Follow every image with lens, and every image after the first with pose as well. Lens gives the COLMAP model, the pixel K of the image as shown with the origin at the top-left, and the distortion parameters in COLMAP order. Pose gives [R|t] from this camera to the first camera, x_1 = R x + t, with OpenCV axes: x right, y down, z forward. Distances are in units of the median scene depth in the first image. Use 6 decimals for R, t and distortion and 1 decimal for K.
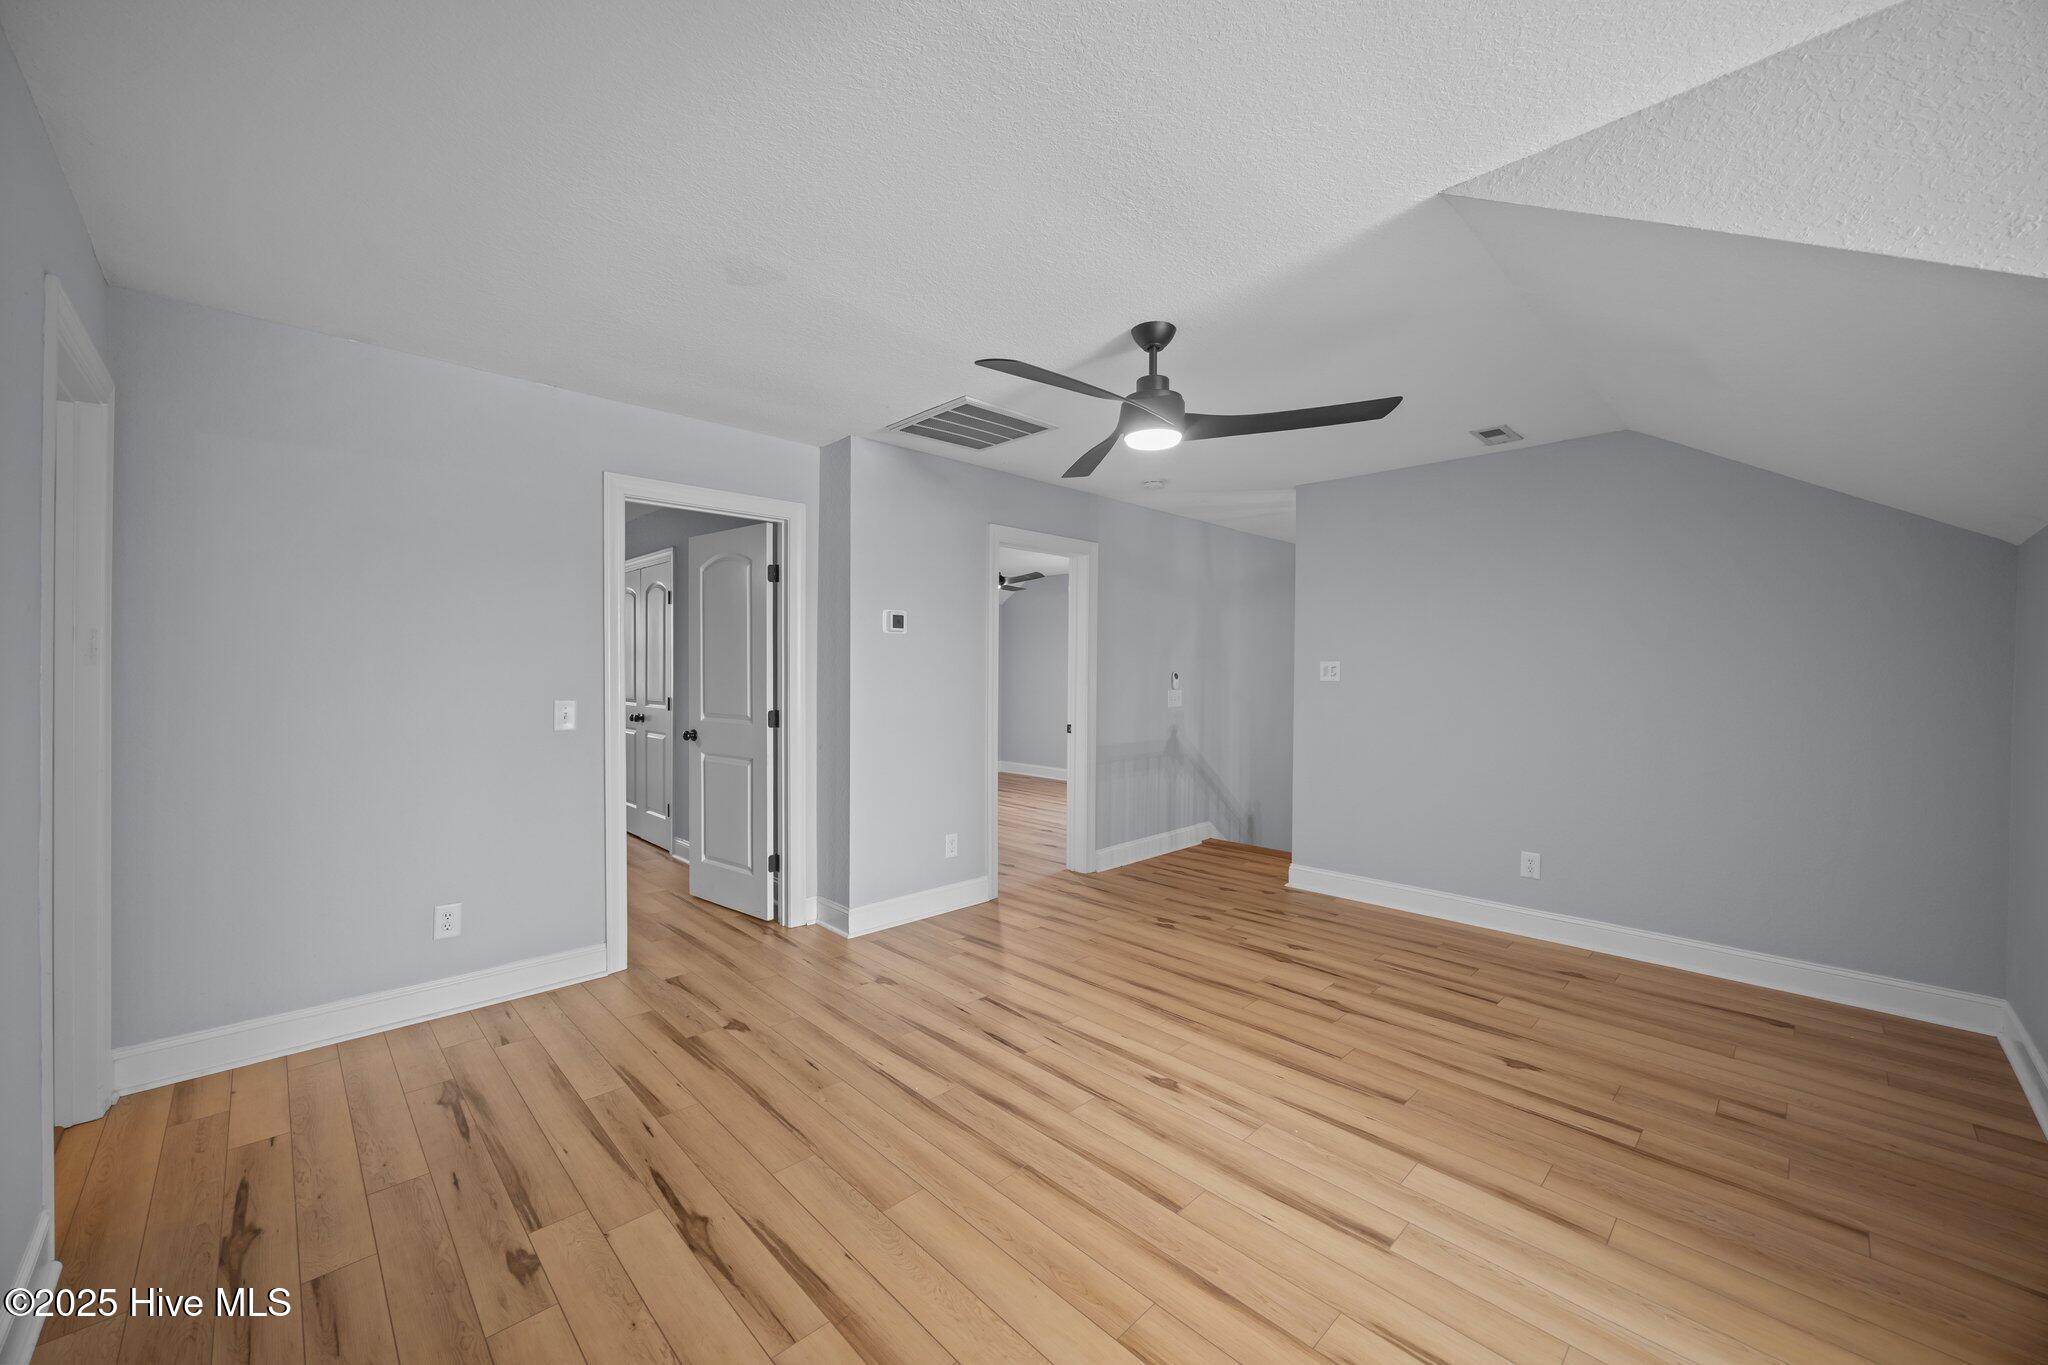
lens RADIAL K [[784.0, 0, 1022.3], [0, 784.0, 669.2], [0, 0, 1]] dist [-0.000194, 0.000265]
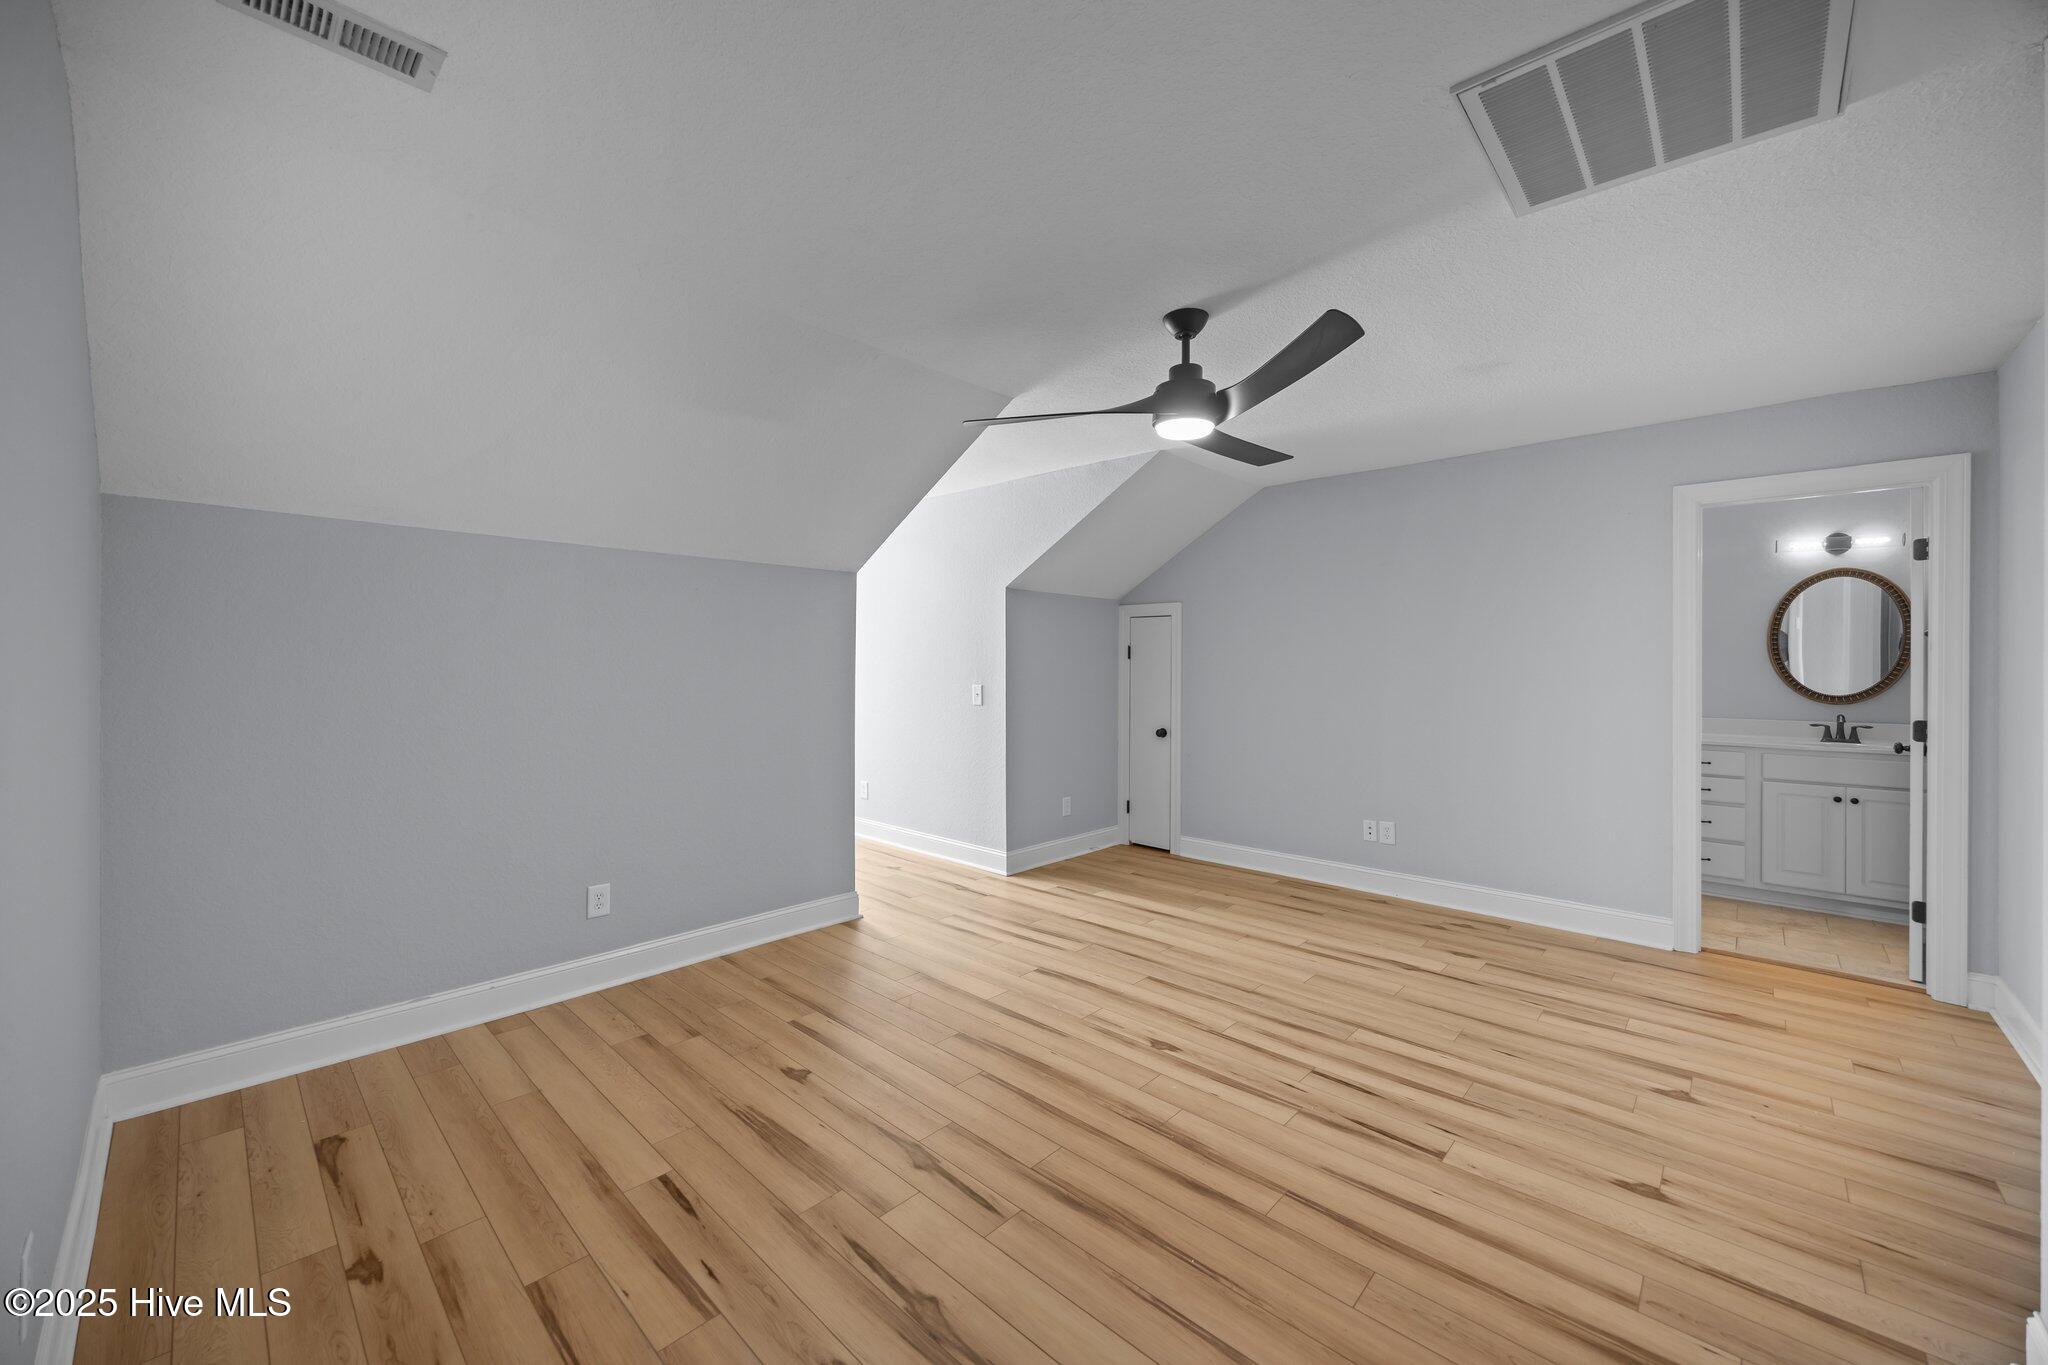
lens RADIAL K [[784.0, 0, 1029.6], [0, 784.0, 674.1], [0, 0, 1]] dist [-0.000194, 0.000265]
pose [[-0.998458, -0.006871, -0.055089, 0.413185], [-0.007544, 0.999899, 0.012007, 0.004771], [0.055001, 0.012404, -0.998409, 1.990534]]
